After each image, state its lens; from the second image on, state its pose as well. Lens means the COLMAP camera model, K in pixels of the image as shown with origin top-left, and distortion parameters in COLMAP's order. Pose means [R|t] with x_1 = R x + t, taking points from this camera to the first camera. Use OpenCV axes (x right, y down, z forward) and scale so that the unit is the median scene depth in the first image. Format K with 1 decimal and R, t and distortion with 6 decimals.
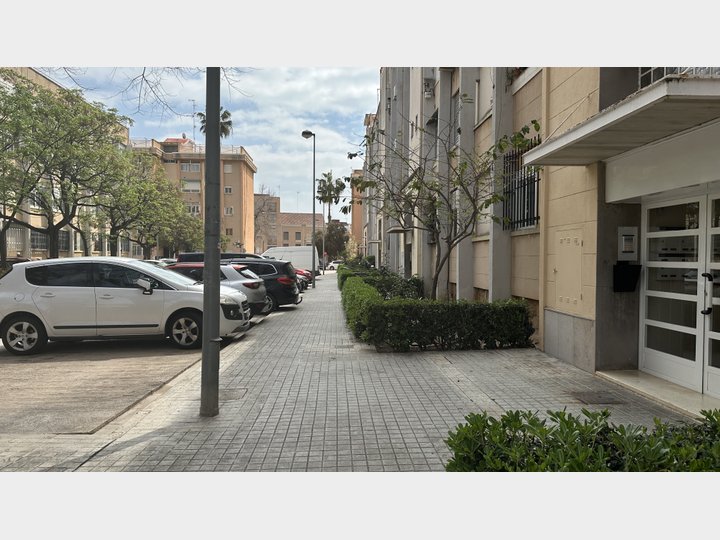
lens RADIAL K [[462.5, 0, 360.0], [0, 462.5, 270.0], [0, 0, 1]] dist [0.001945, -0.002401]
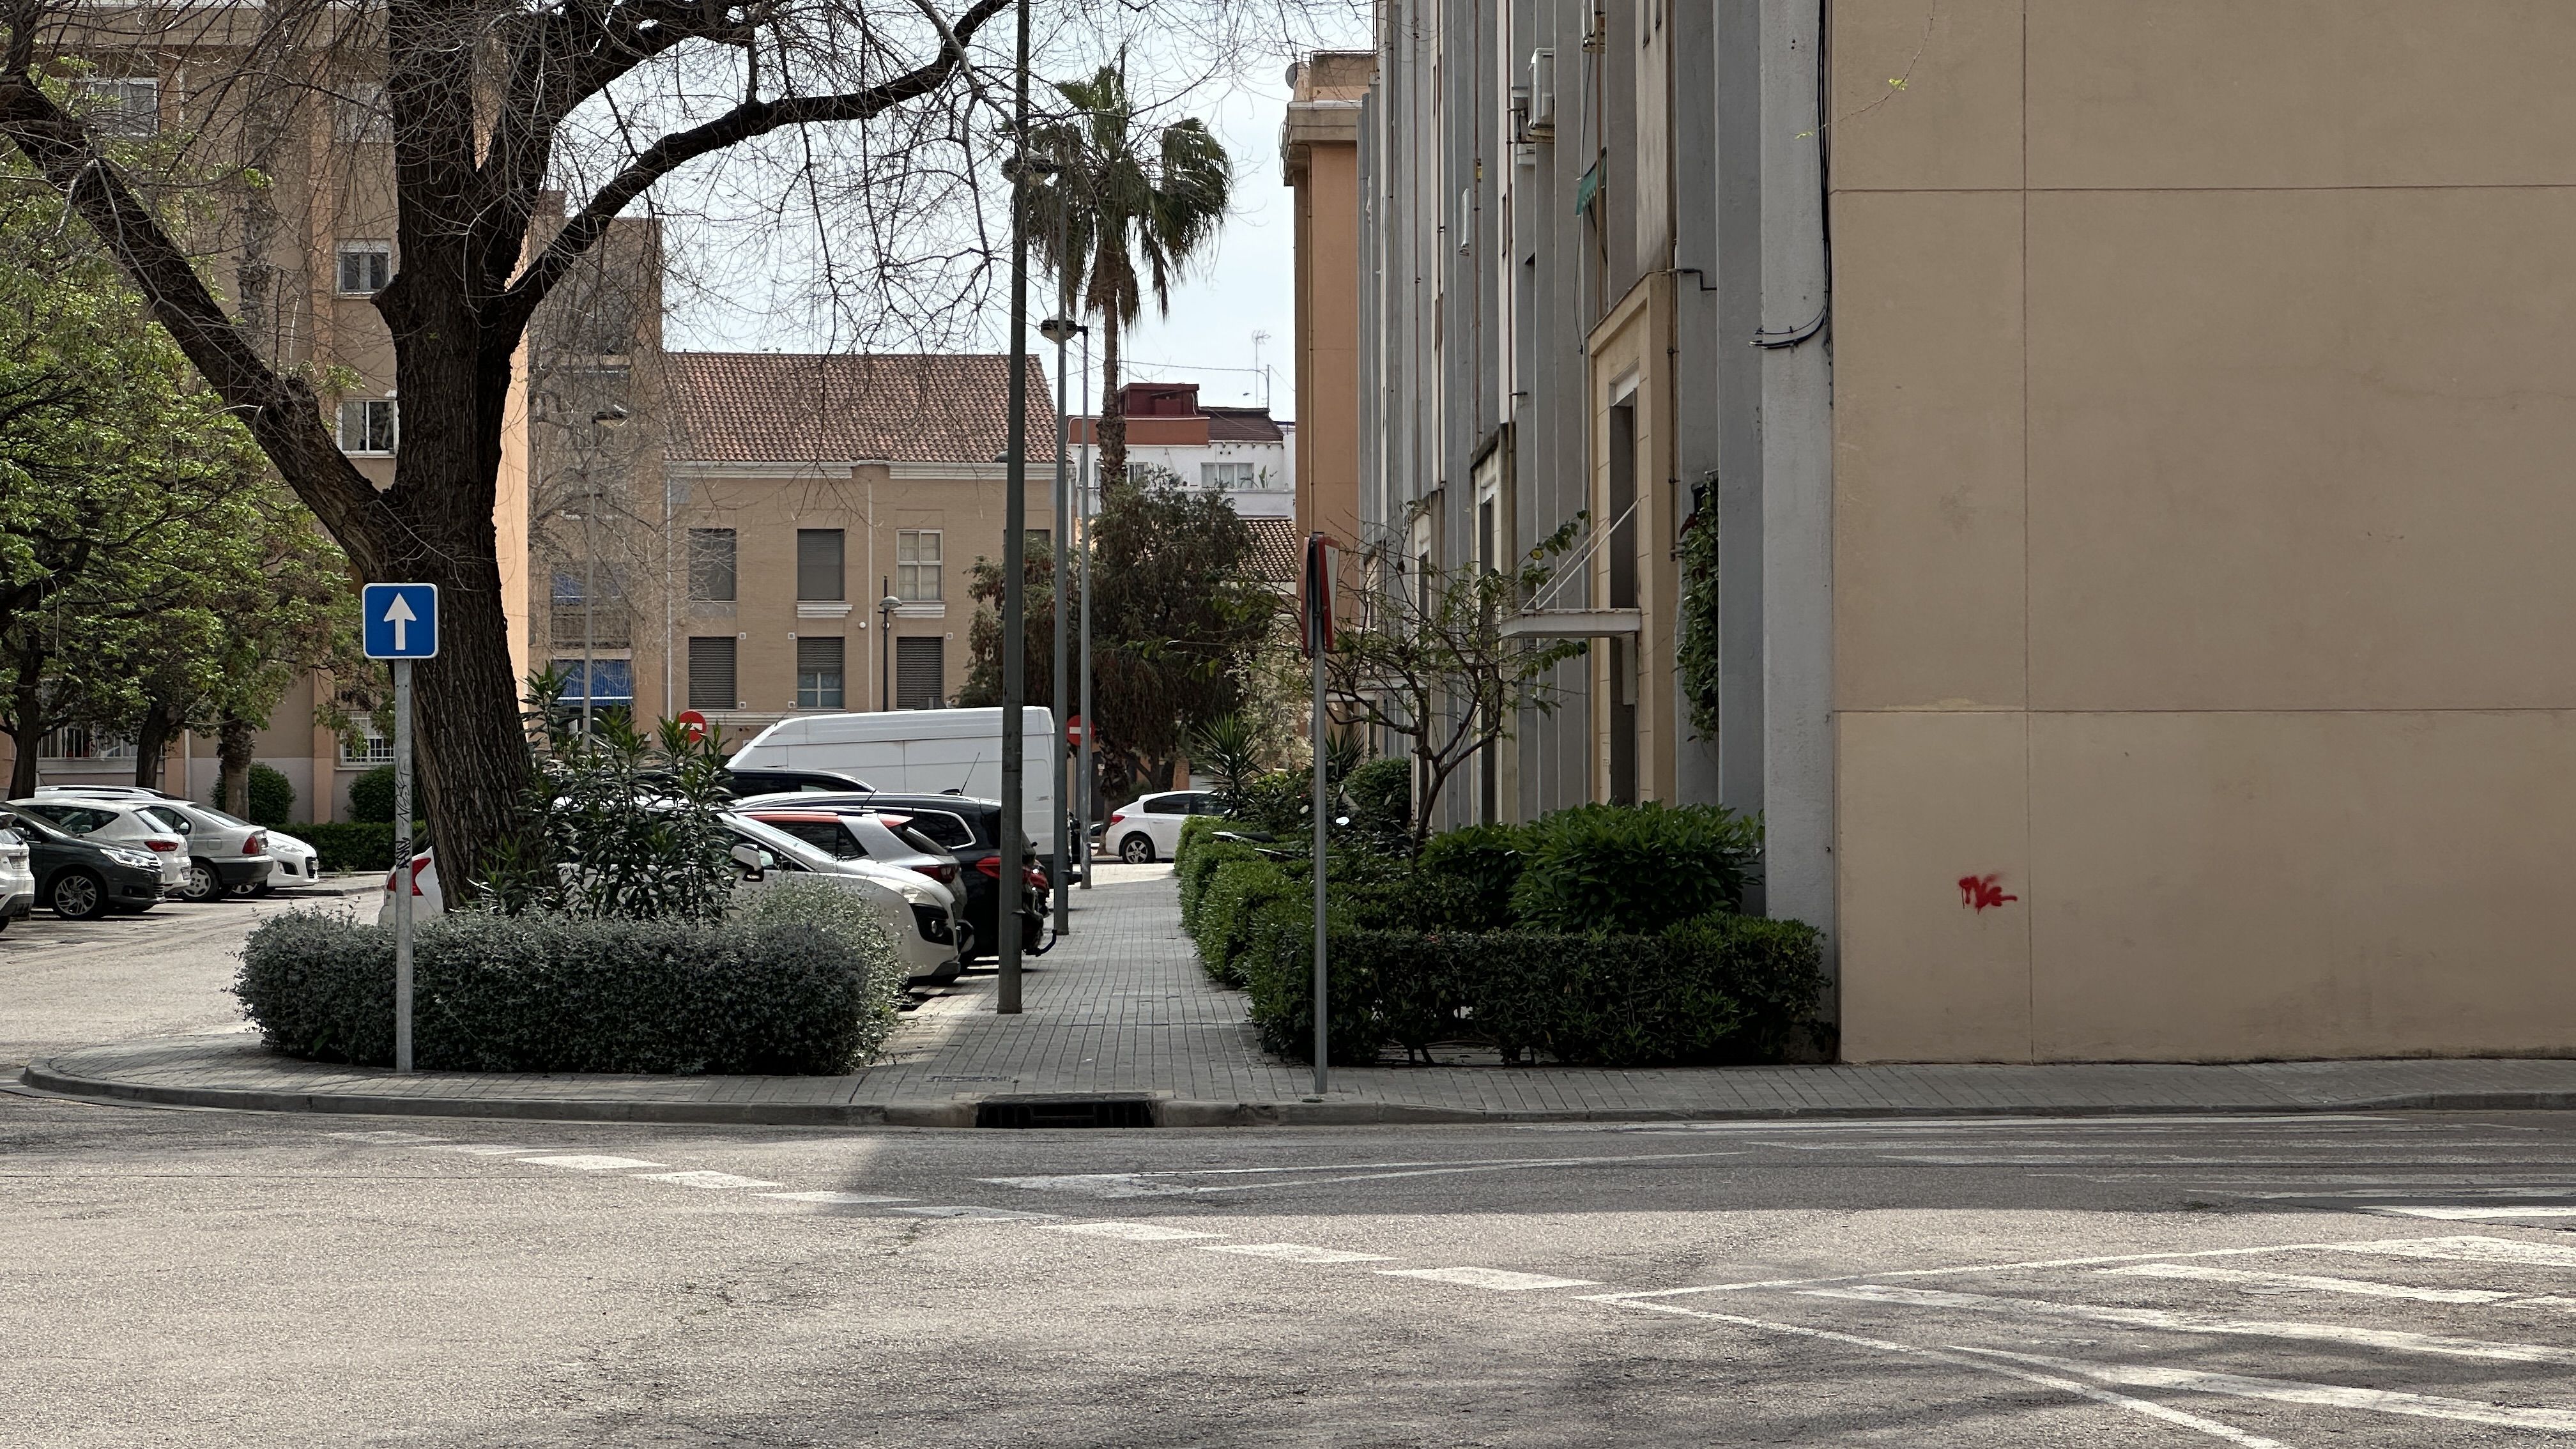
lens RADIAL K [[5836.9, 0, 1288.0], [0, 5836.9, 724.5], [0, 0, 1]] dist [0.002633, 0.001645]
pose [[0.999524, -0.007737, -0.029882, 0.031083], [0.006861, 0.999547, -0.029313, 0.009934], [0.030095, 0.029094, 0.999124, -0.645150]]
